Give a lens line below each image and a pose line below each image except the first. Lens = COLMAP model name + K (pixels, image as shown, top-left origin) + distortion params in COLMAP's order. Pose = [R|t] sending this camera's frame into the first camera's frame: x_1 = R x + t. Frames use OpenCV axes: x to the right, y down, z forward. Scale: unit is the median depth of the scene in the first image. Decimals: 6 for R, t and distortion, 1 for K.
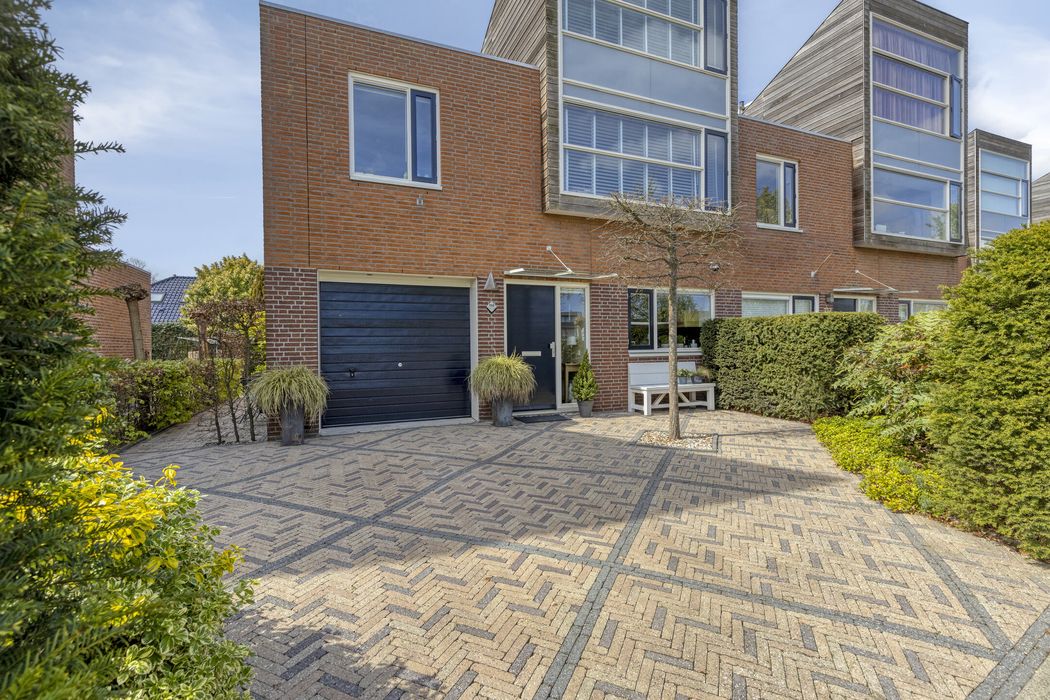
lens RADIAL K [[470.7, 0, 528.4], [0, 470.7, 347.5], [0, 0, 1]] dist [0.010757, 0.000039]
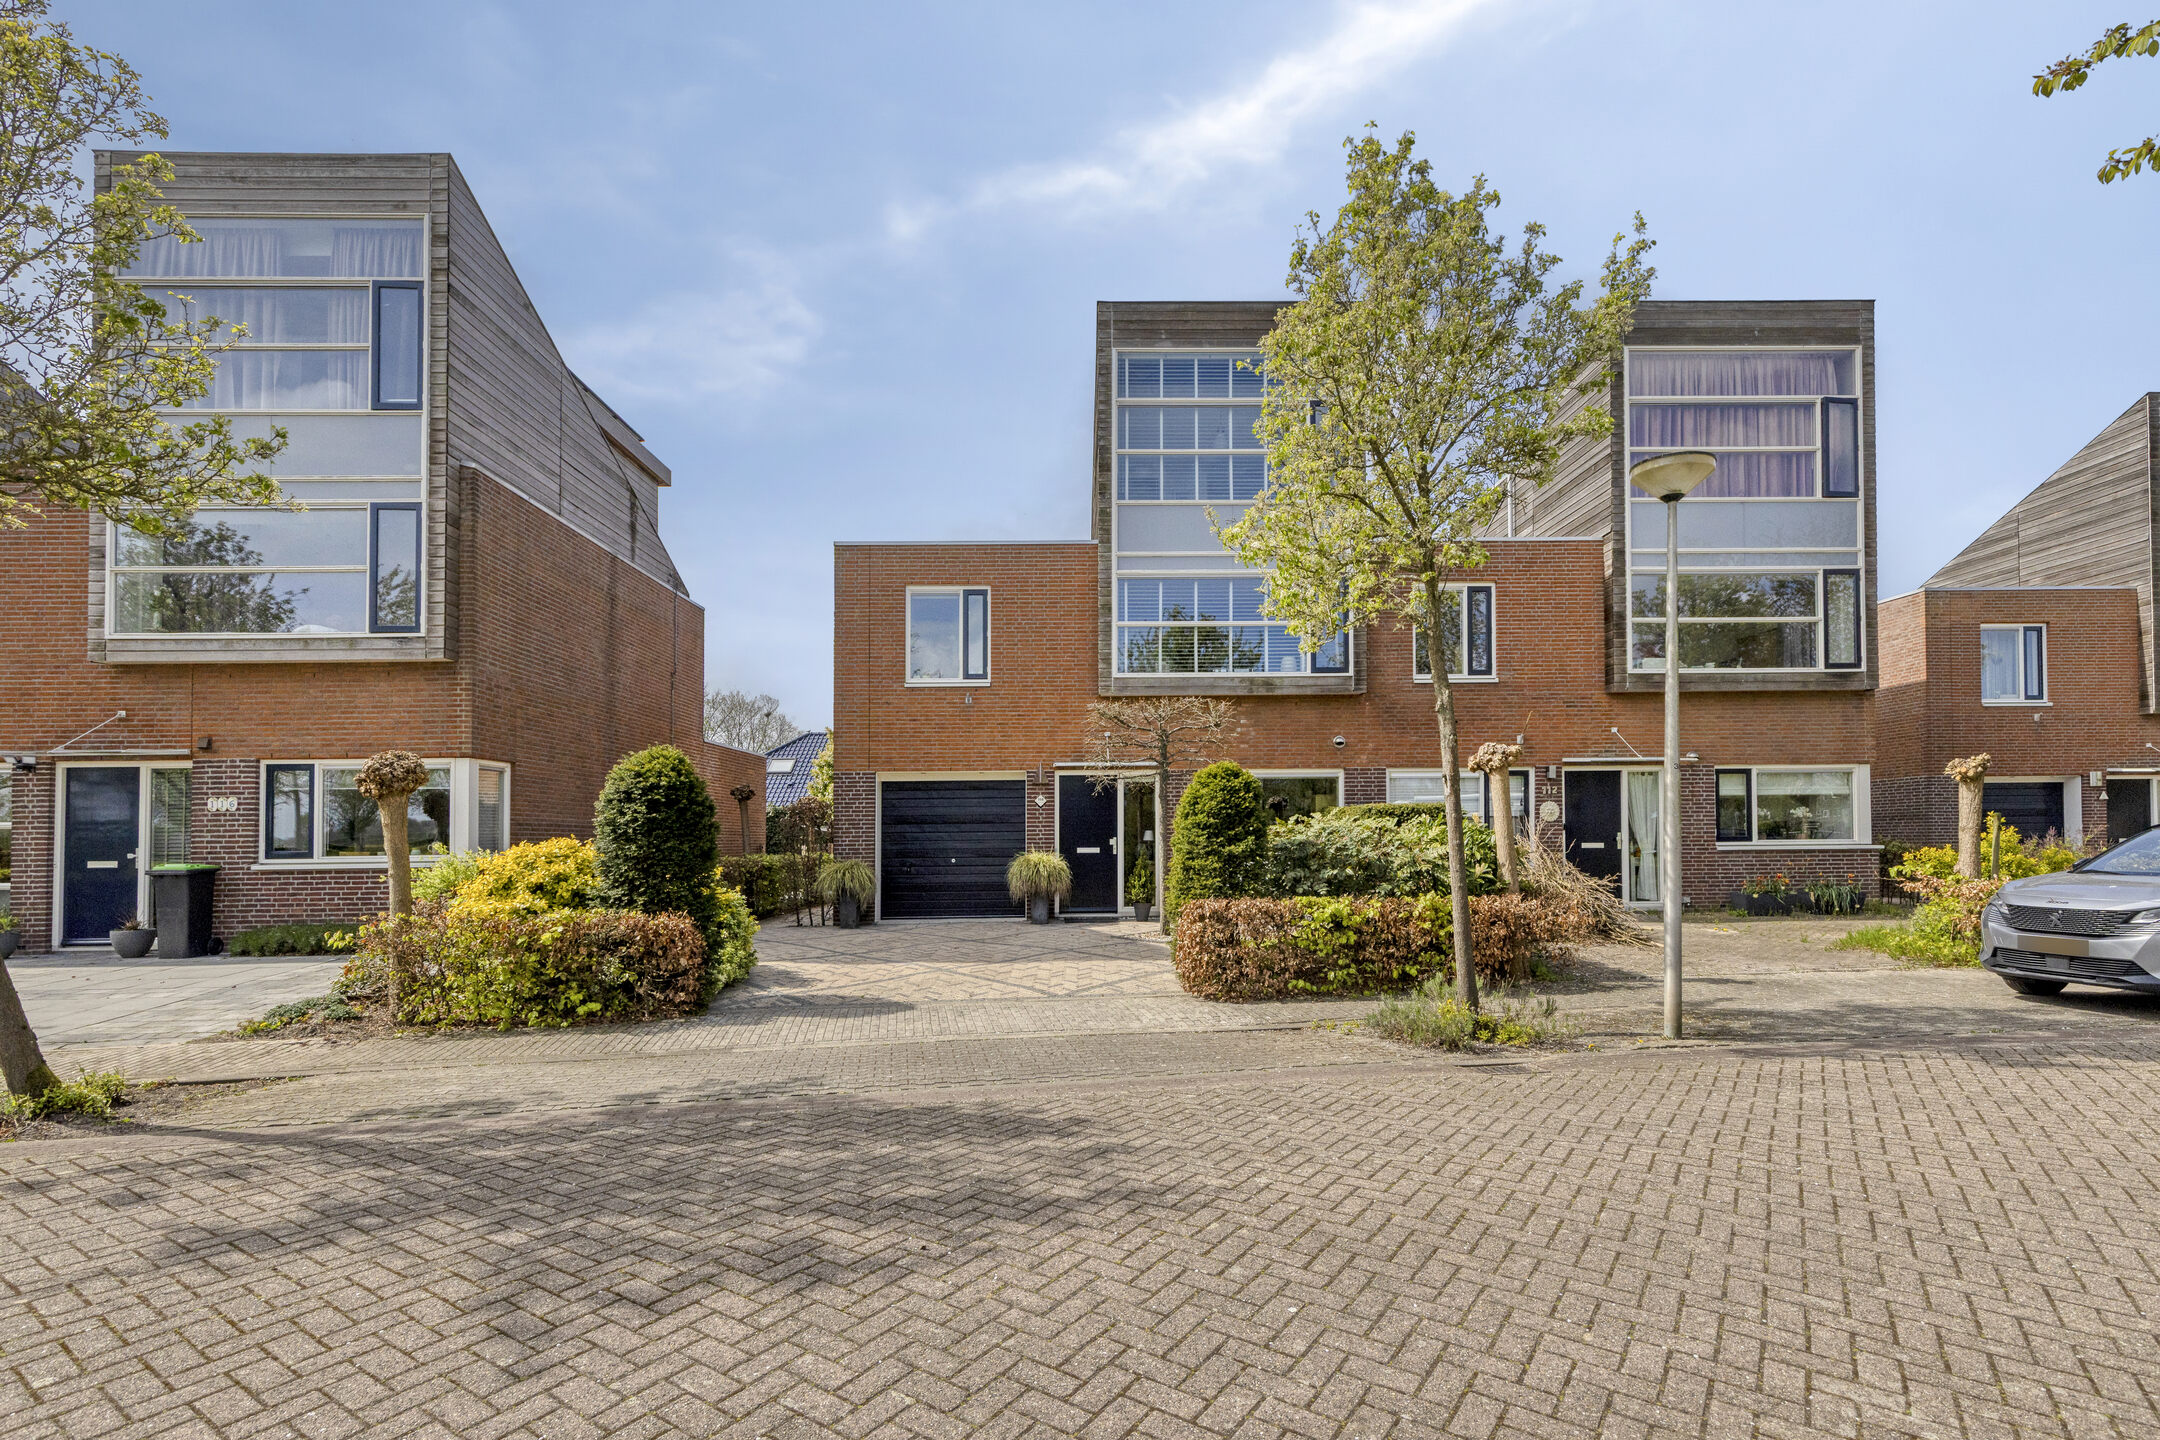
lens RADIAL K [[1040.4, 0, 1088.0], [0, 1040.4, 792.6], [0, 0, 1]] dist [0.015779, -0.000205]
pose [[0.924646, -0.014290, -0.380559, 0.782550], [-0.000541, 0.999245, -0.038837, -0.020334], [0.380827, 0.036117, 0.923941, -0.882720]]
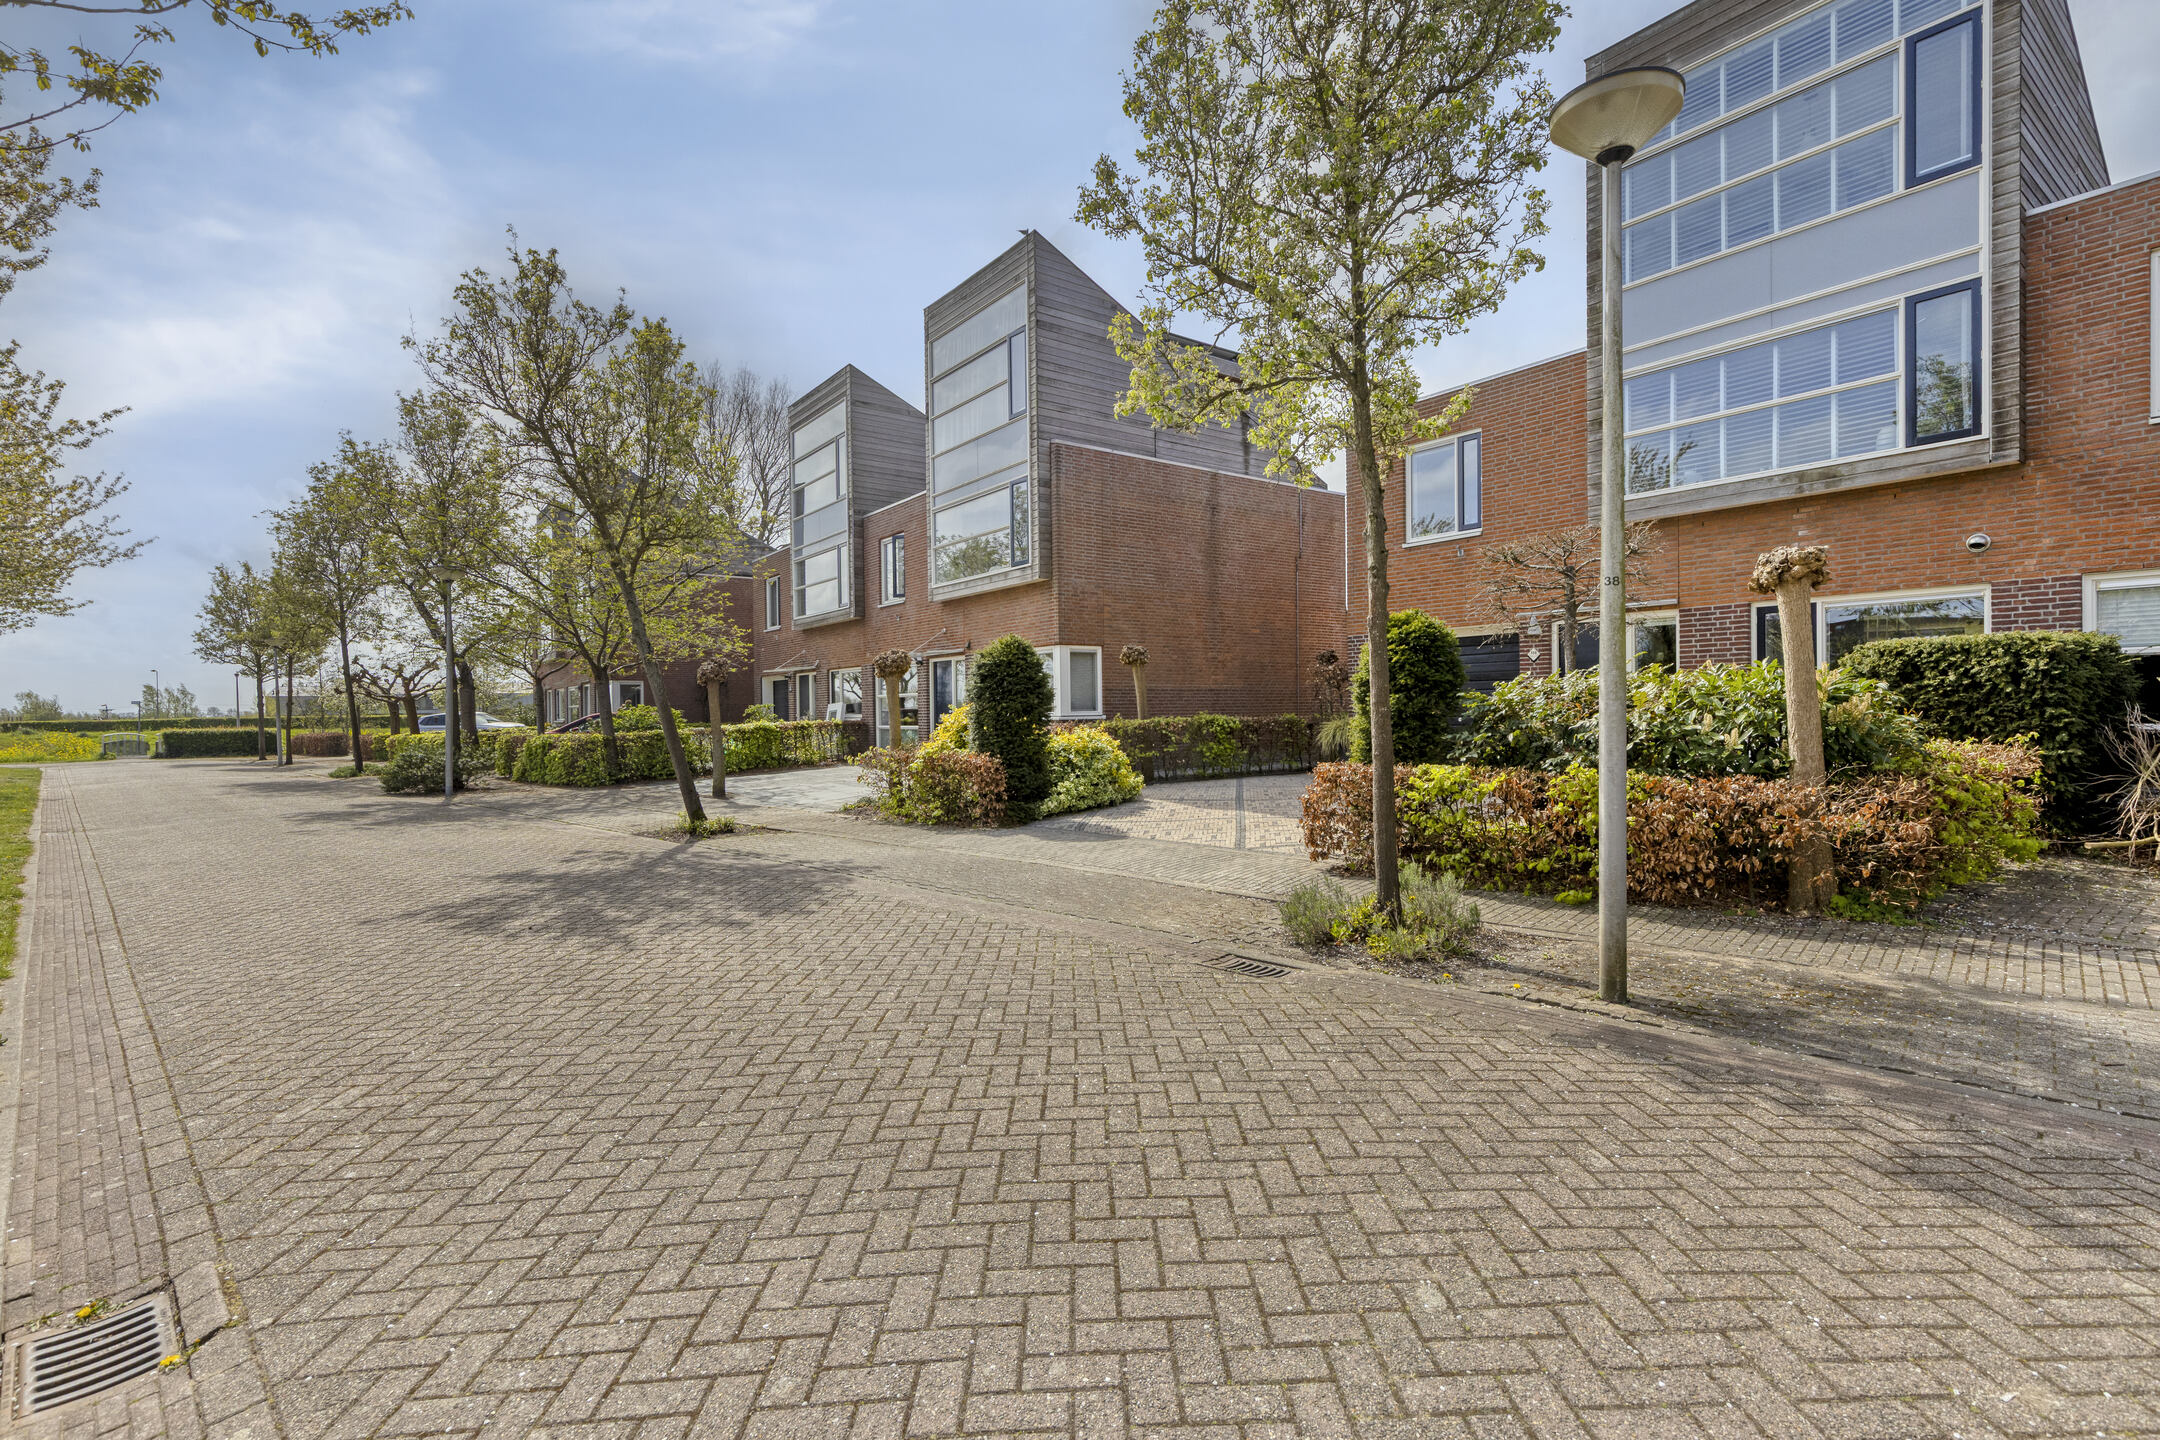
lens RADIAL K [[968.3, 0, 1087.0], [0, 968.3, 714.8], [0, 0, 1]] dist [0.010757, 0.000039]
pose [[0.228667, 0.015761, -0.973377, 1.417331], [0.013020, 0.999730, 0.019247, -0.019298], [0.973418, -0.017074, 0.228401, -0.206703]]
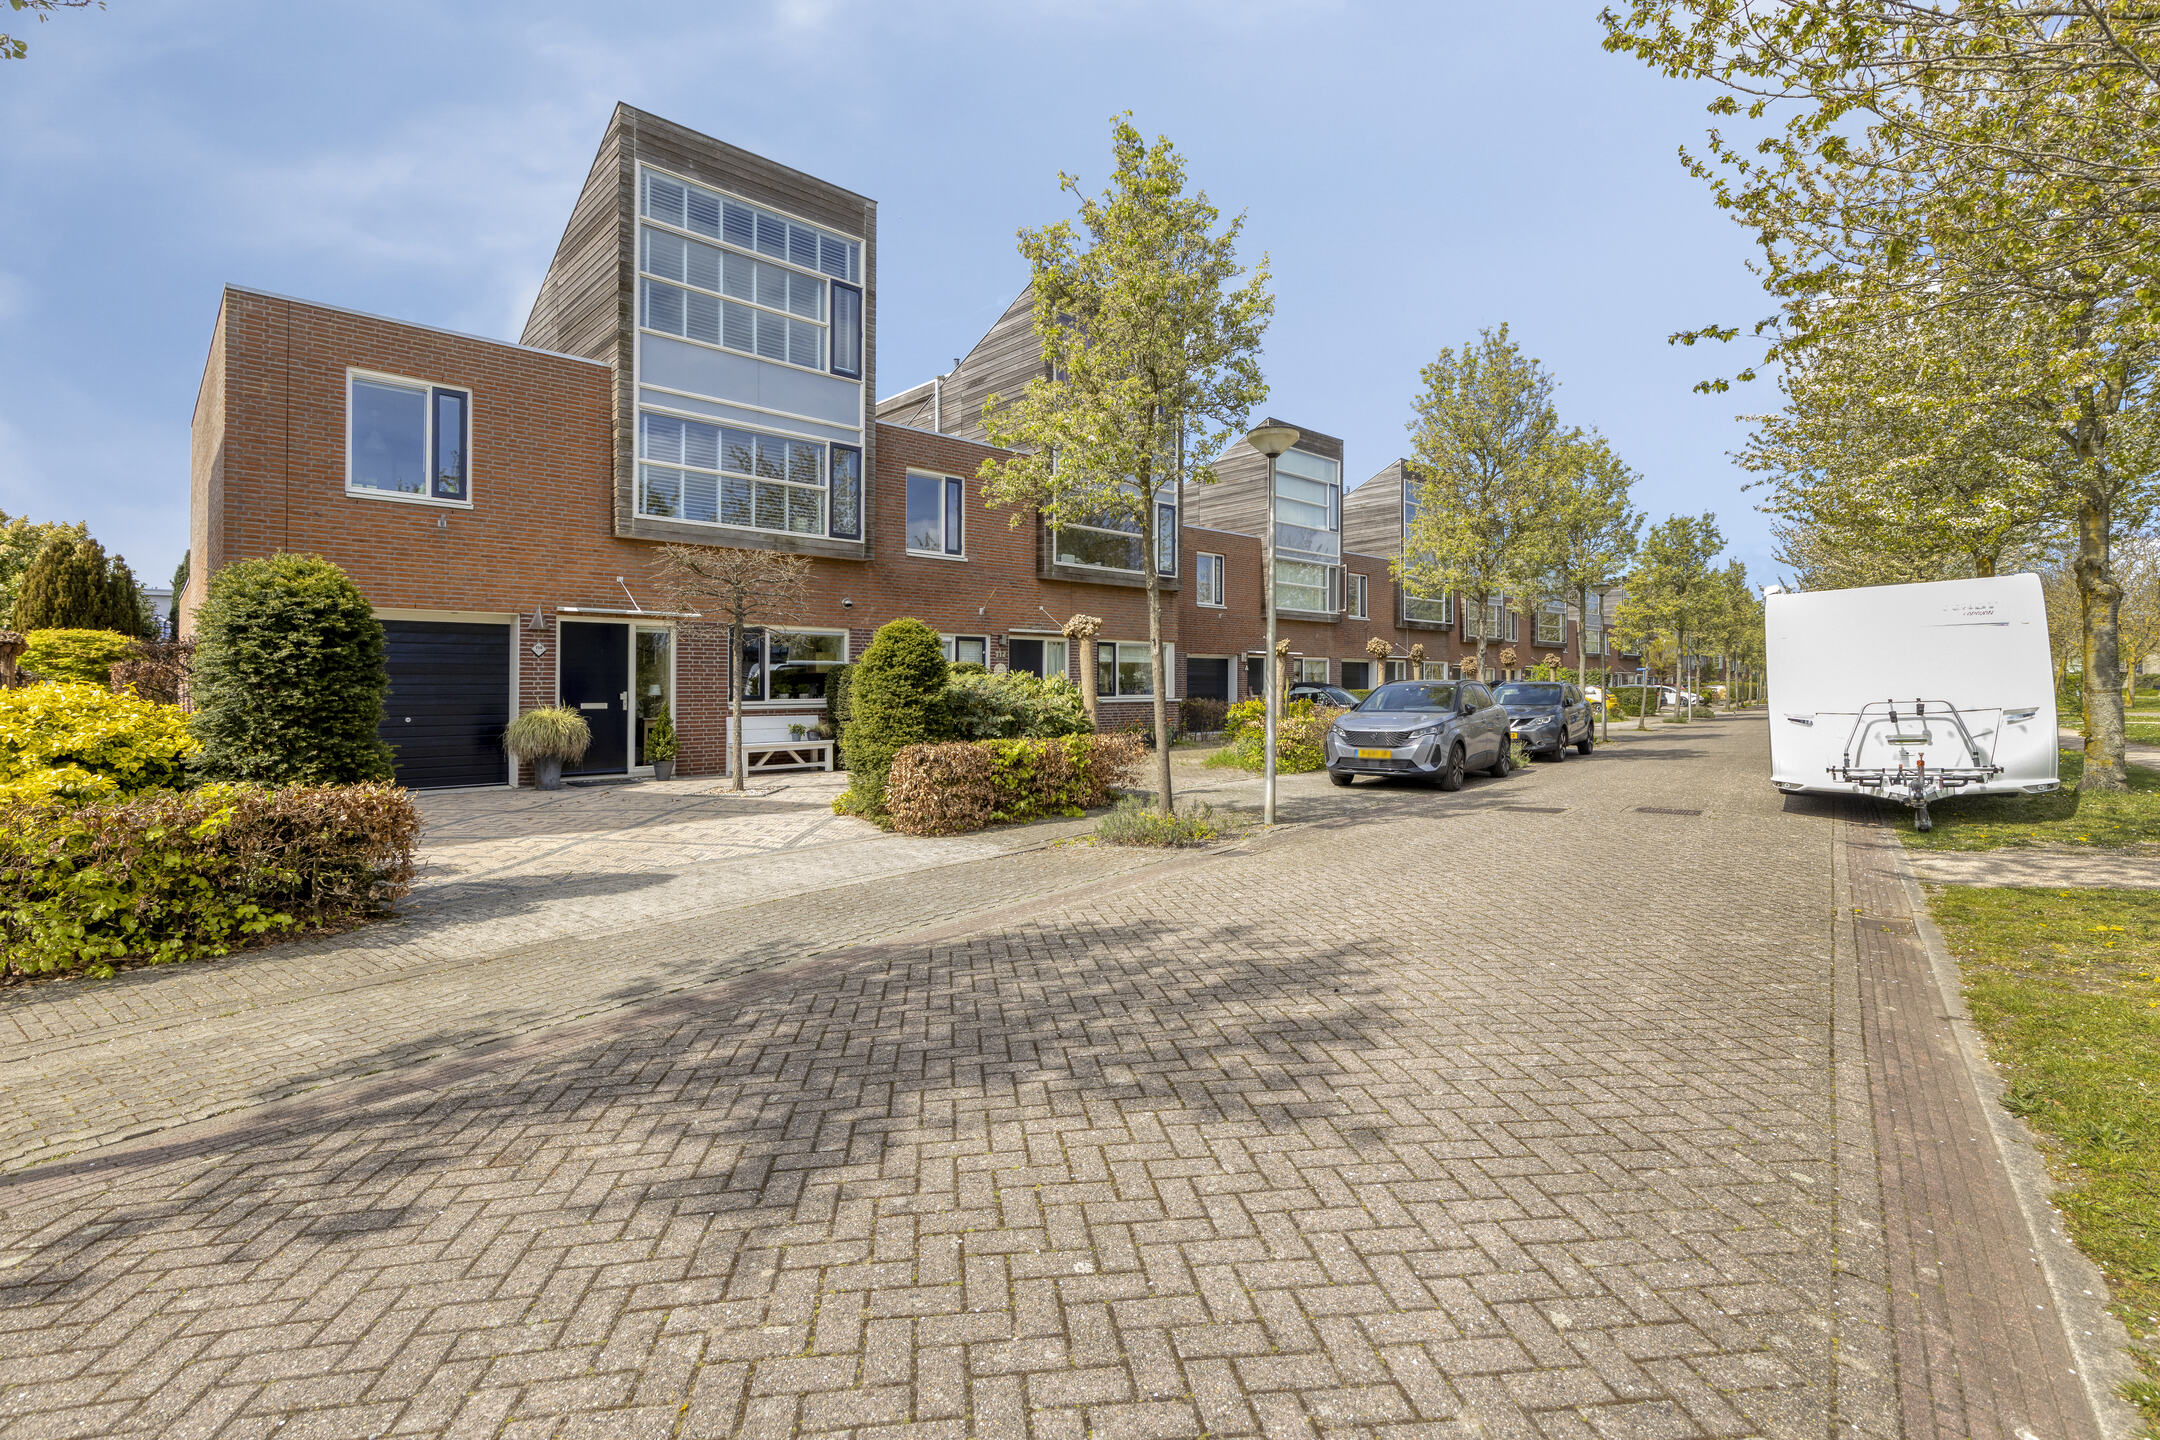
lens RADIAL K [[1004.9, 0, 1085.9], [0, 1004.9, 666.1], [0, 0, 1]] dist [0.002329, -0.000441]
pose [[0.935107, 0.012028, 0.354162, 0.188420], [-0.001137, 0.999520, -0.030944, -0.002961], [-0.354364, 0.028533, 0.934672, -0.961445]]
